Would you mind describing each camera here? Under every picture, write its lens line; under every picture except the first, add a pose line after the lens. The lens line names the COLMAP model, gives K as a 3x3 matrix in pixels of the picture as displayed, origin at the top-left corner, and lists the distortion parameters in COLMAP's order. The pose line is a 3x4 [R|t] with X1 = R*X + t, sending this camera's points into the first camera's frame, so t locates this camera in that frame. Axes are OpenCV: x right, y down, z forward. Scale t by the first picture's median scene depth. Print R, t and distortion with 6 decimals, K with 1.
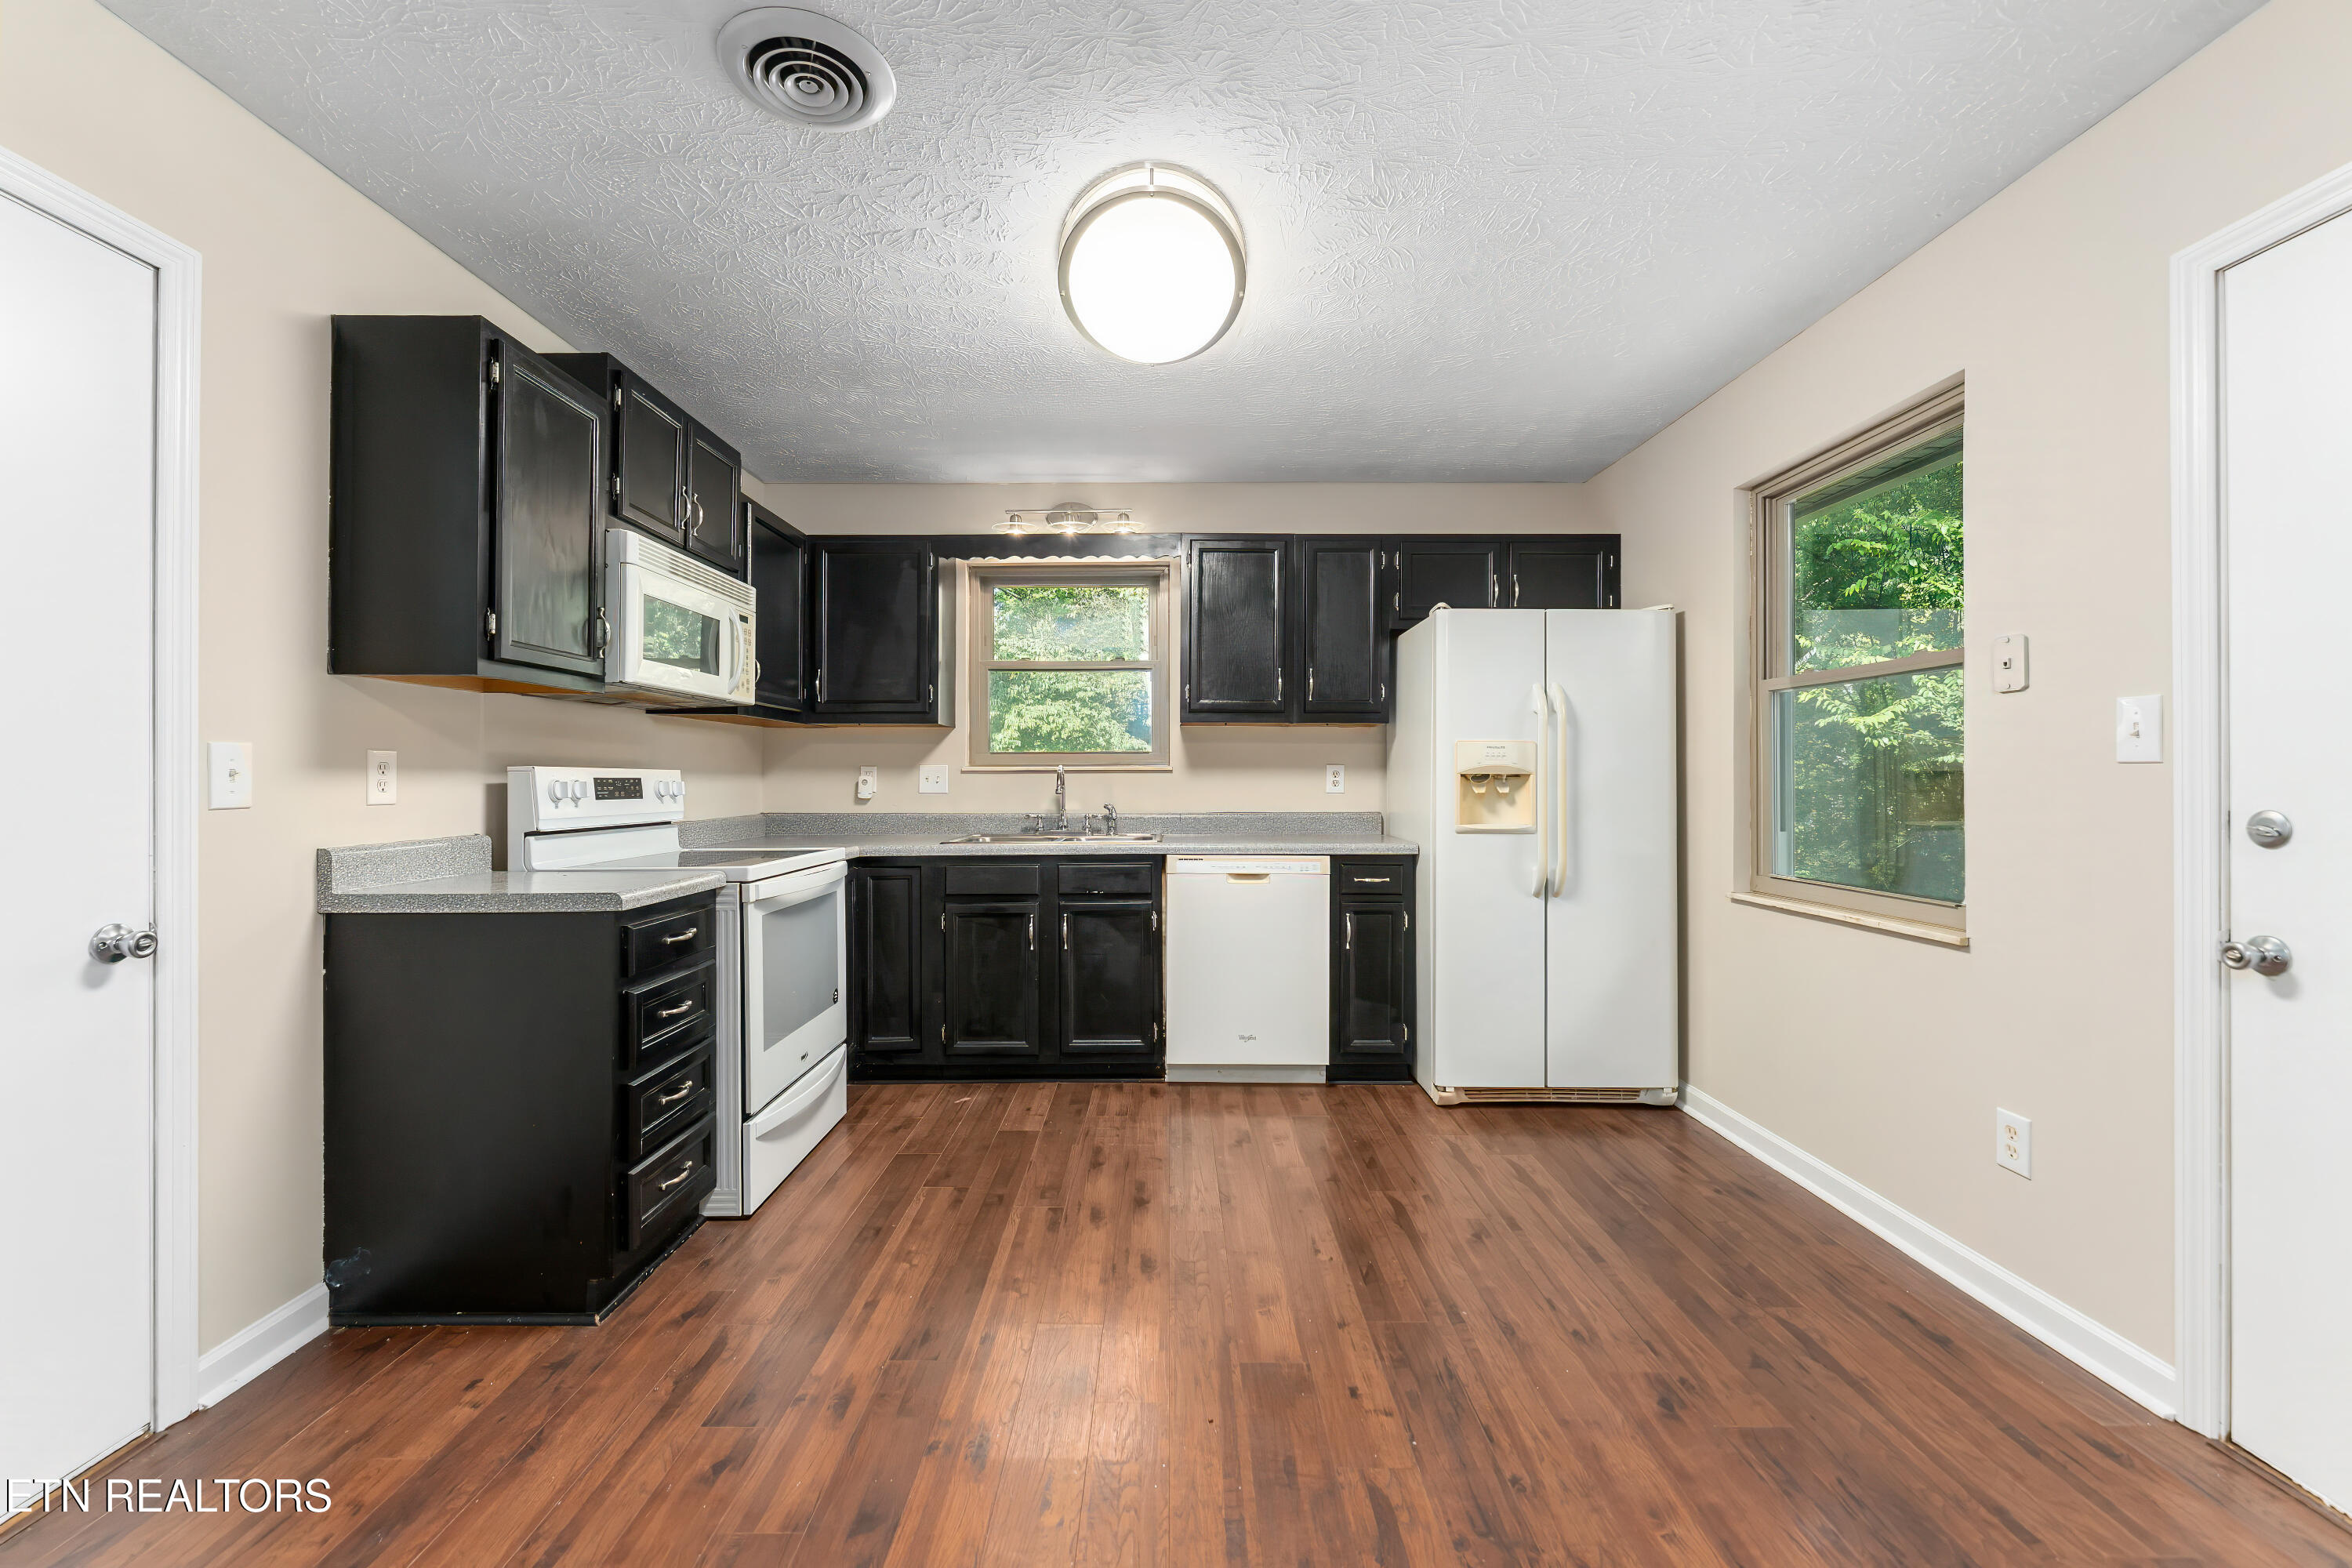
lens RADIAL K [[959.2, 0, 1173.2], [0, 959.2, 769.5], [0, 0, 1]] dist [-0.002492, -0.000523]
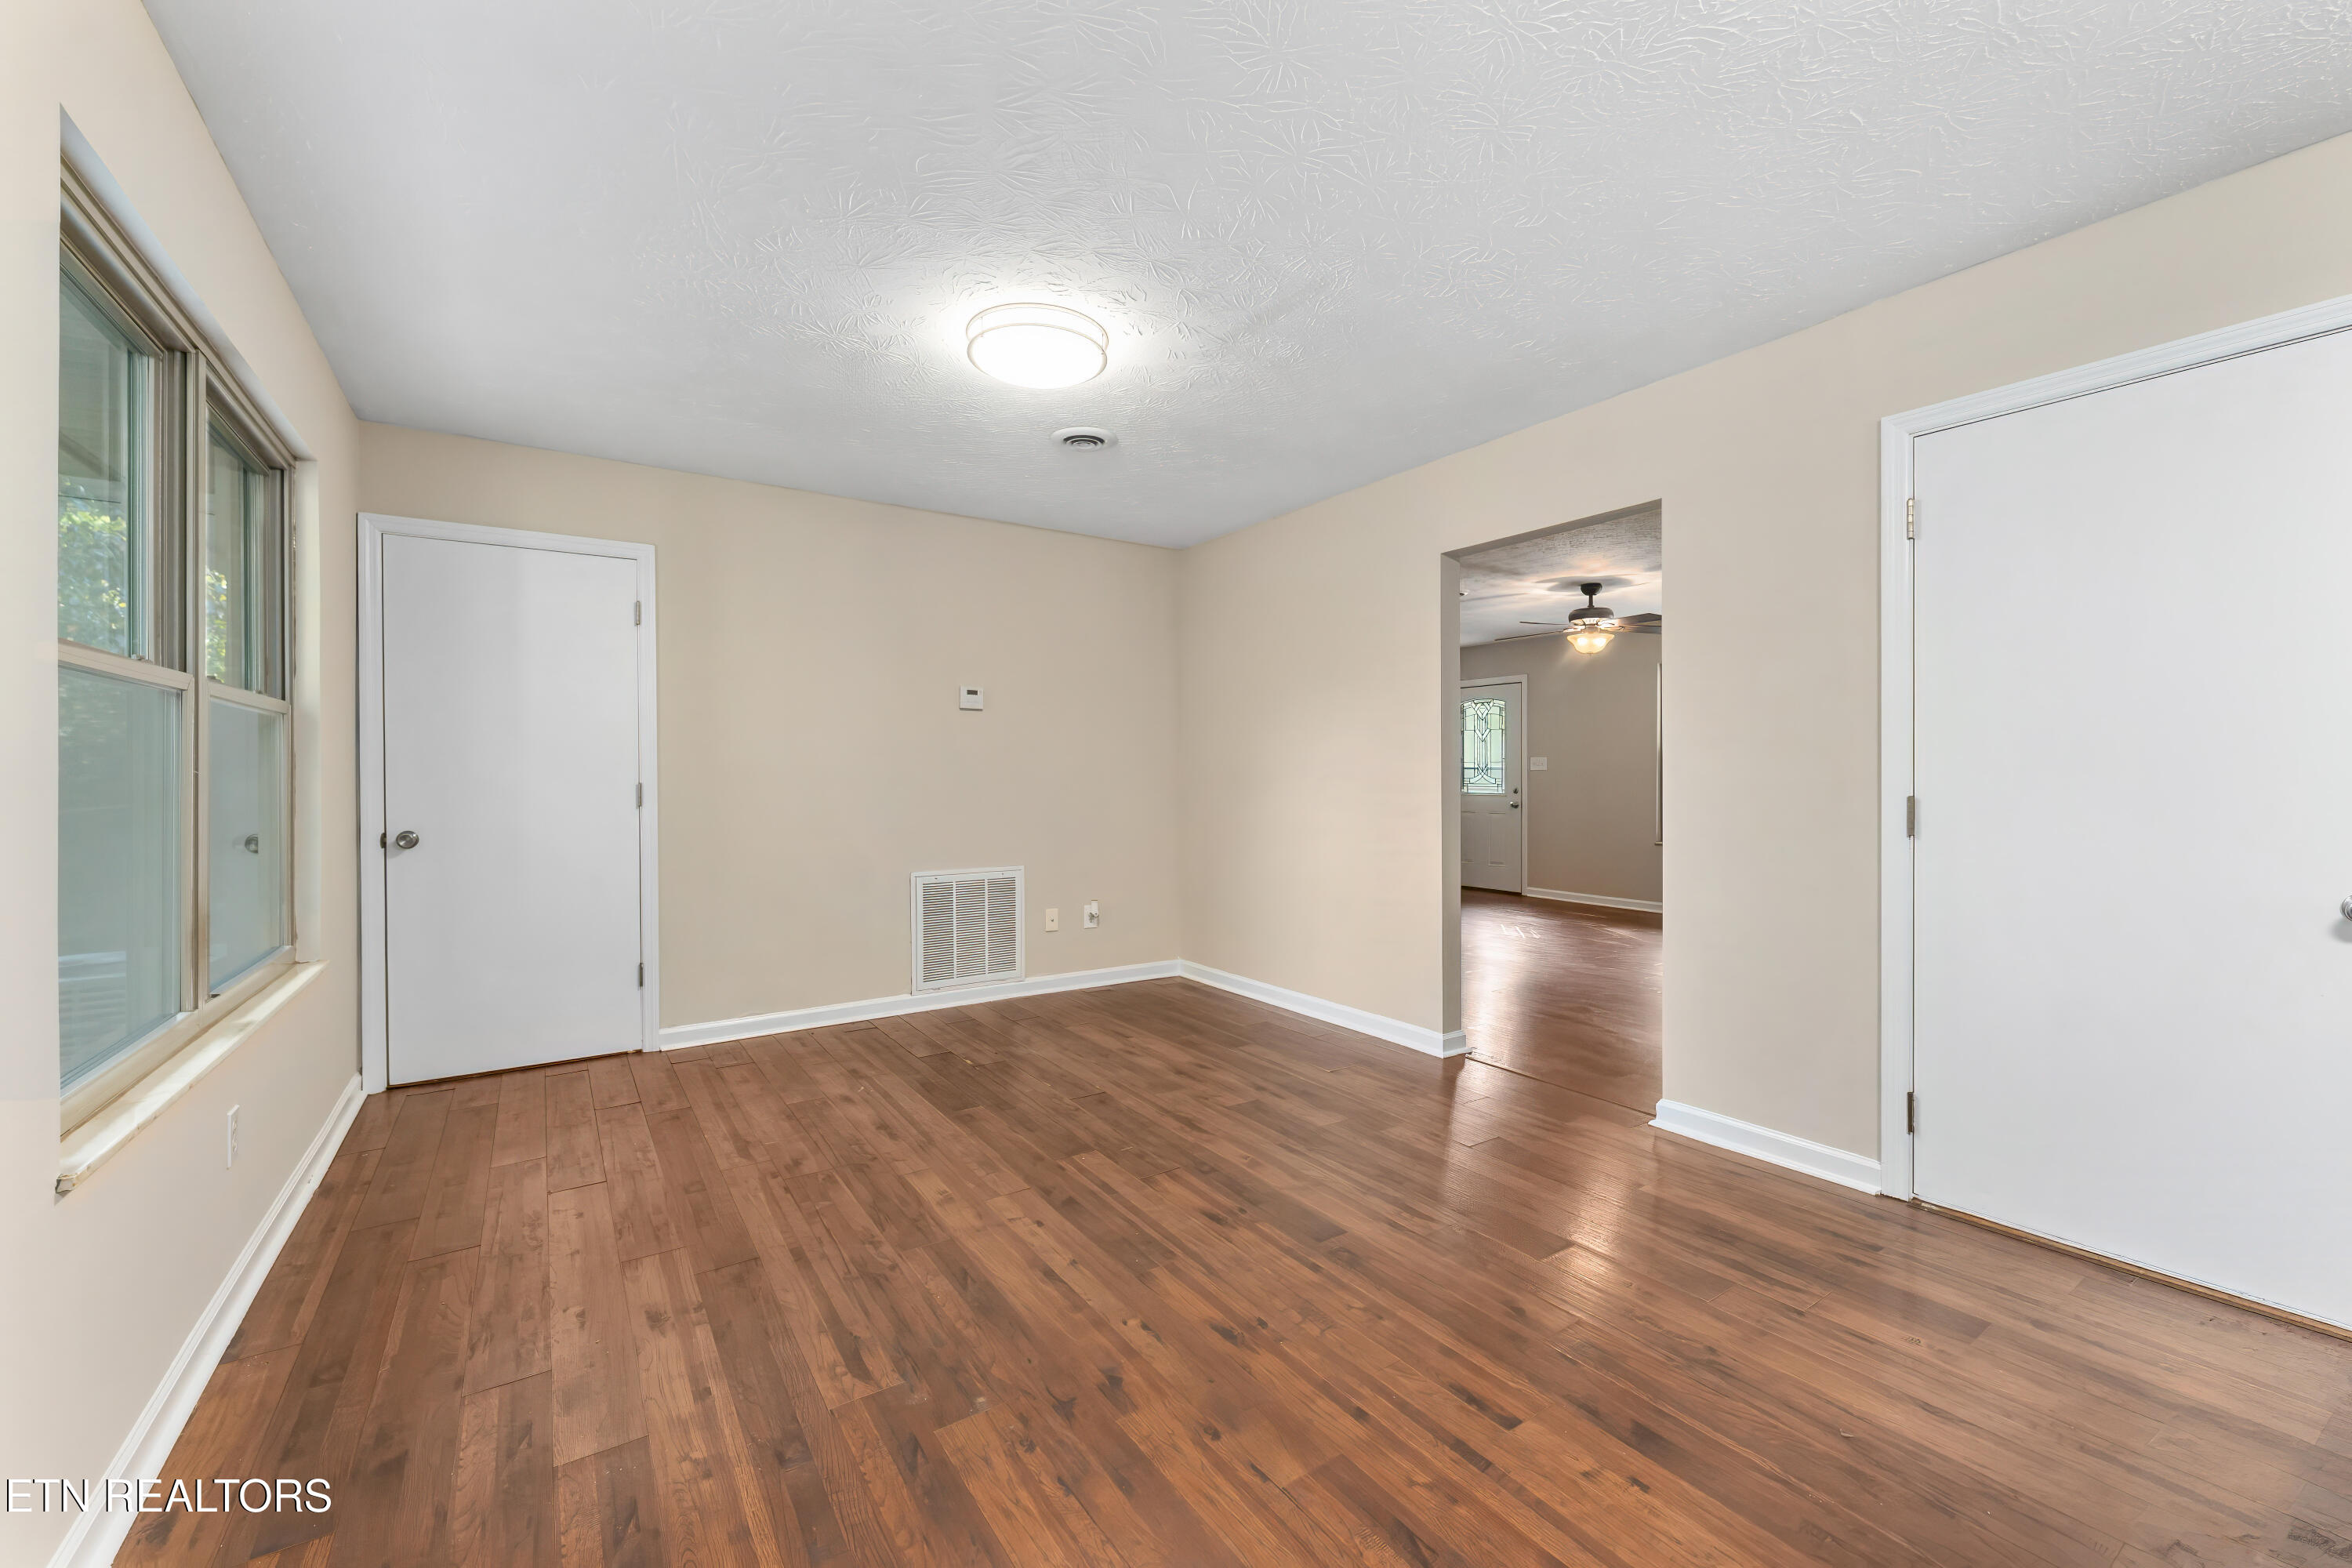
lens RADIAL K [[959.2, 0, 1174.7], [0, 959.2, 780.1], [0, 0, 1]] dist [-0.002492, -0.000523]
pose [[-0.835235, 0.005581, -0.549865, 0.788743], [0.004901, 0.999984, 0.002705, 0.010470], [0.549871, -0.000435, -0.835249, 1.186696]]
